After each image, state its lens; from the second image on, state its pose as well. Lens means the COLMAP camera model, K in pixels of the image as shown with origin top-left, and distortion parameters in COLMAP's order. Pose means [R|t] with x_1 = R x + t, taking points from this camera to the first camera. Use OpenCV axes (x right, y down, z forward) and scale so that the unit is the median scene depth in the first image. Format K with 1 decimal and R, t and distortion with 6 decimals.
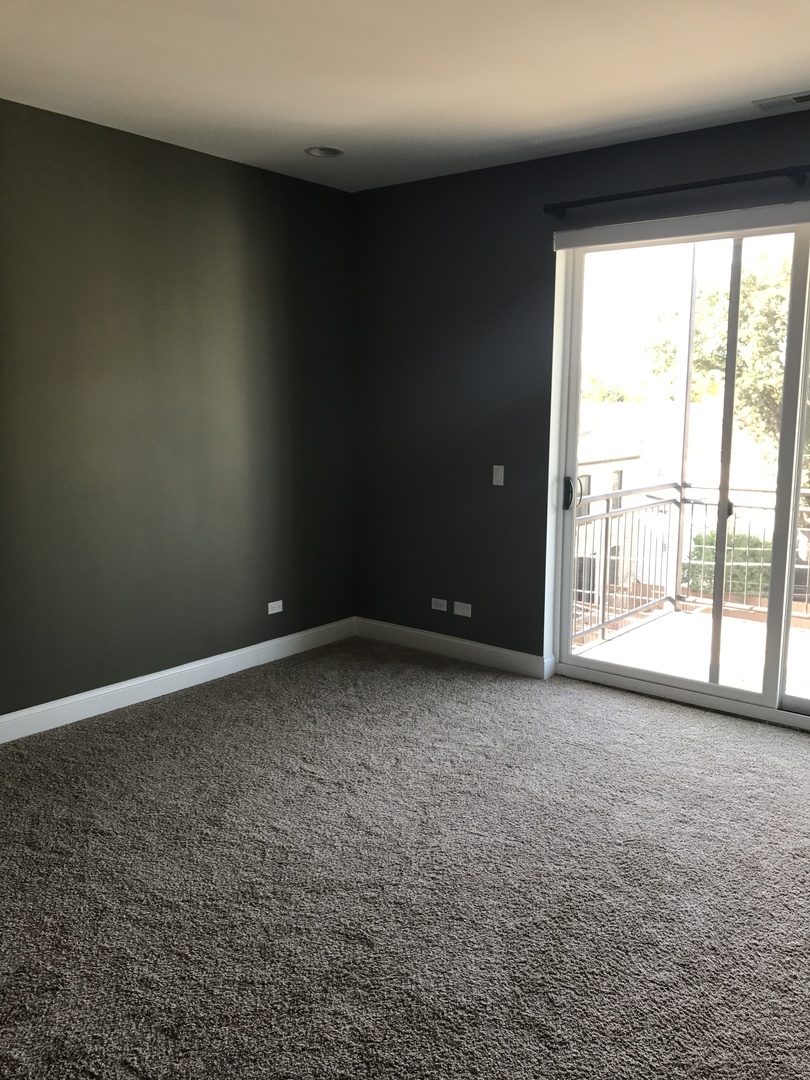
lens RADIAL K [[888.0, 0, 398.9], [0, 888.0, 528.9], [0, 0, 1]] dist [0.017245, -0.023544]
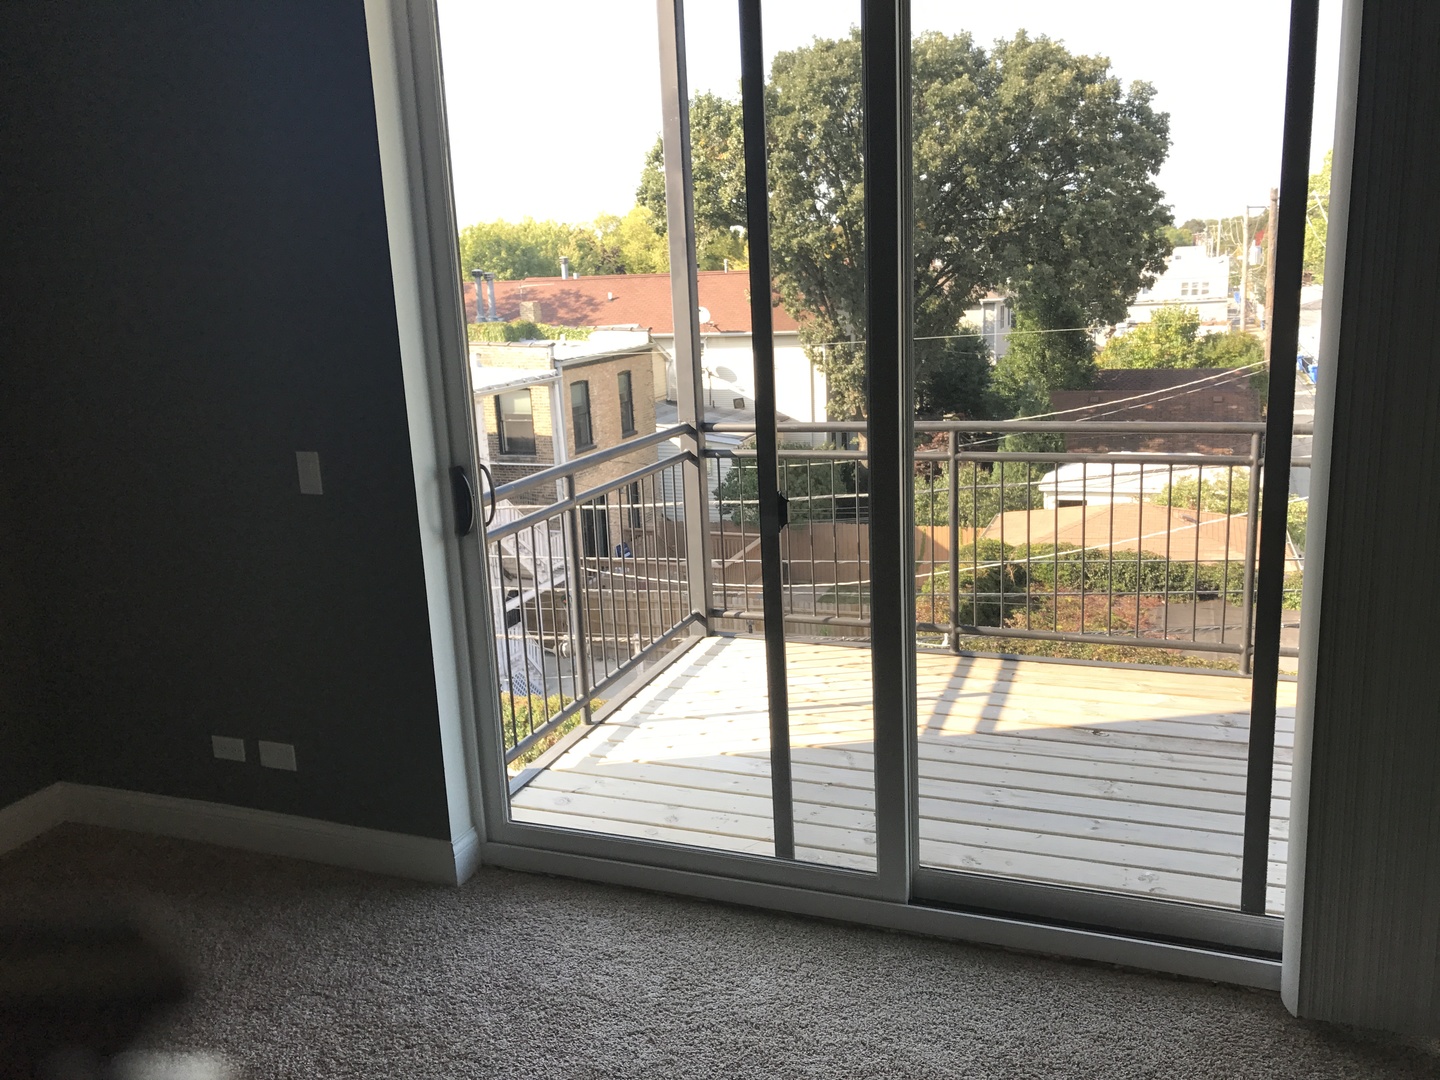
lens RADIAL K [[1184.0, 0, 716.7], [0, 1184.0, 547.6], [0, 0, 1]] dist [0.017245, -0.023544]
pose [[0.948507, -0.117795, 0.294039, 0.095169], [0.093488, 0.991035, 0.095448, -0.045607], [-0.302646, -0.063044, 0.951016, 0.261434]]
